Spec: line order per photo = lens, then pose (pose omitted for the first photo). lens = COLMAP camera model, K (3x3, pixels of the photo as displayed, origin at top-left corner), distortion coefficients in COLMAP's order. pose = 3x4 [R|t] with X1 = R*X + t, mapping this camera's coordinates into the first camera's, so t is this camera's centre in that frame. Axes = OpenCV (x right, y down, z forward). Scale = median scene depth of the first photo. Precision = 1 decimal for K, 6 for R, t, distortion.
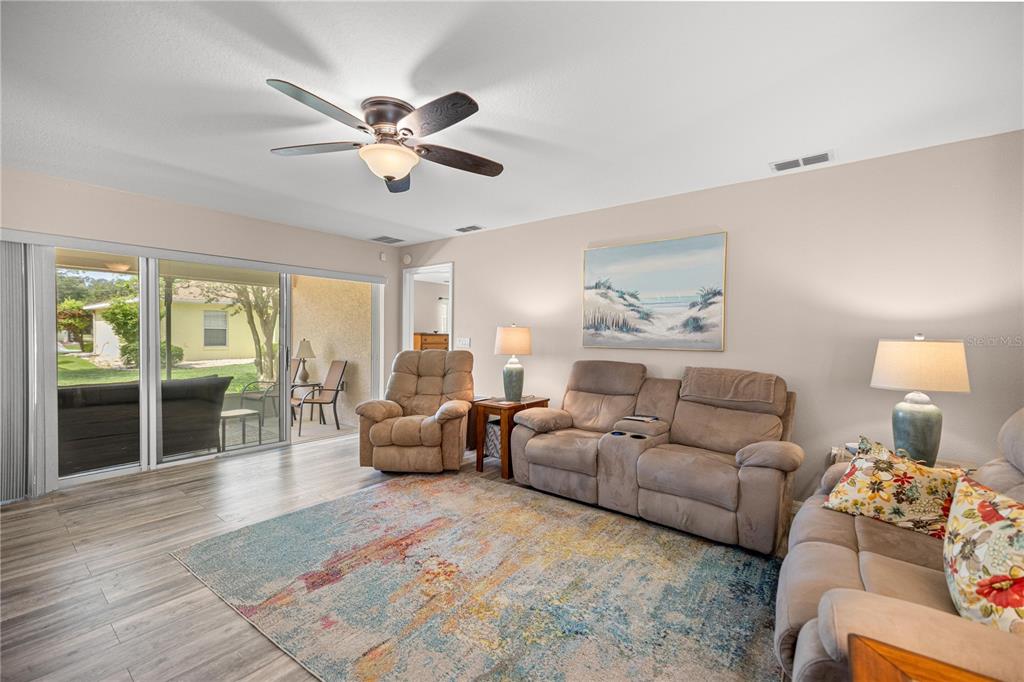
lens RADIAL K [[430.0, 0, 512.0], [0, 430.0, 341.0], [0, 0, 1]] dist [0.002475, 0.000035]
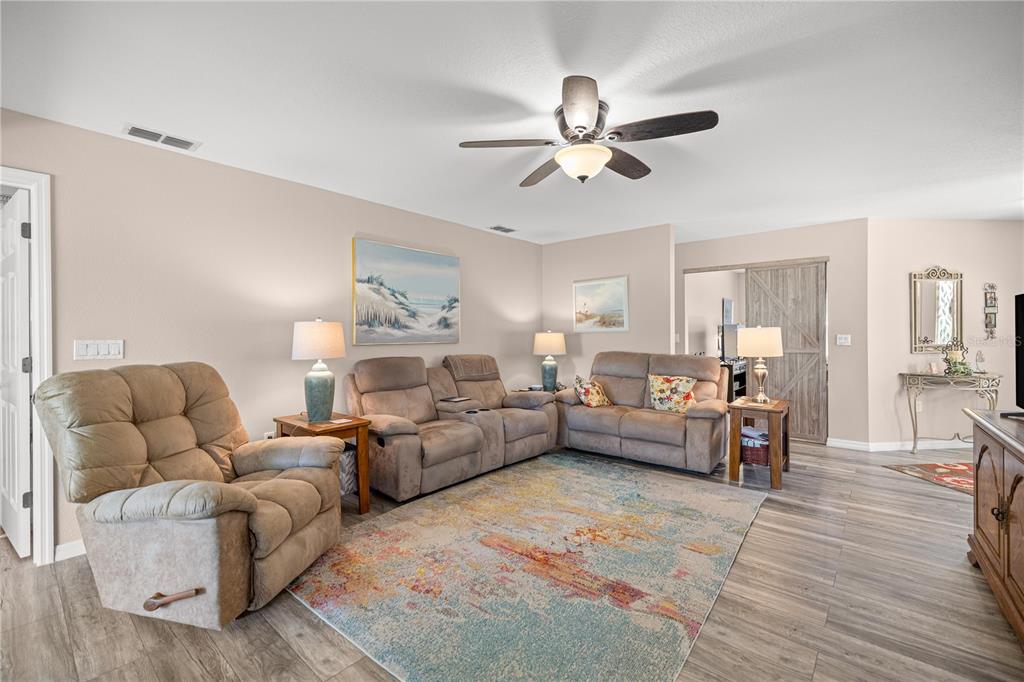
lens RADIAL K [[437.3, 0, 509.2], [0, 437.3, 335.2], [0, 0, 1]] dist [0.002037, 0.000169]
pose [[0.041461, -0.014395, 0.999036, -0.931238], [0.020632, 0.999695, 0.013549, -0.015982], [-0.998927, 0.020051, 0.041745, 0.800031]]
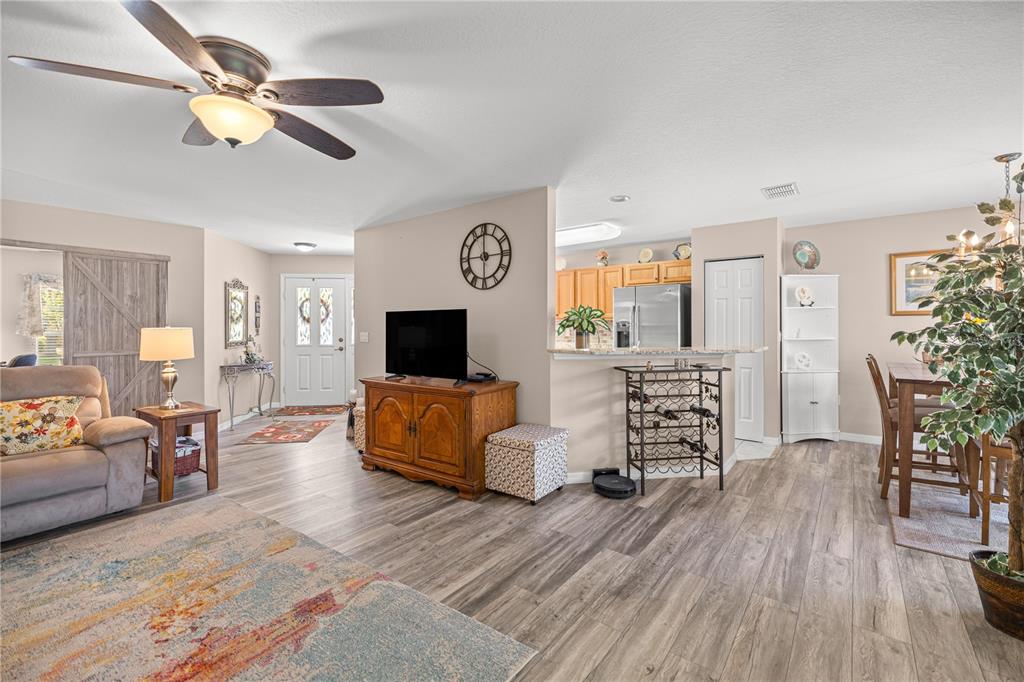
lens RADIAL K [[438.6, 0, 512.3], [0, 438.6, 328.8], [0, 0, 1]] dist [0.000444, 0.000168]
pose [[-0.999913, -0.006214, -0.011599, -0.560433], [-0.006479, 0.999716, 0.022936, -0.035169], [0.011453, 0.023009, -0.999670, 1.279858]]
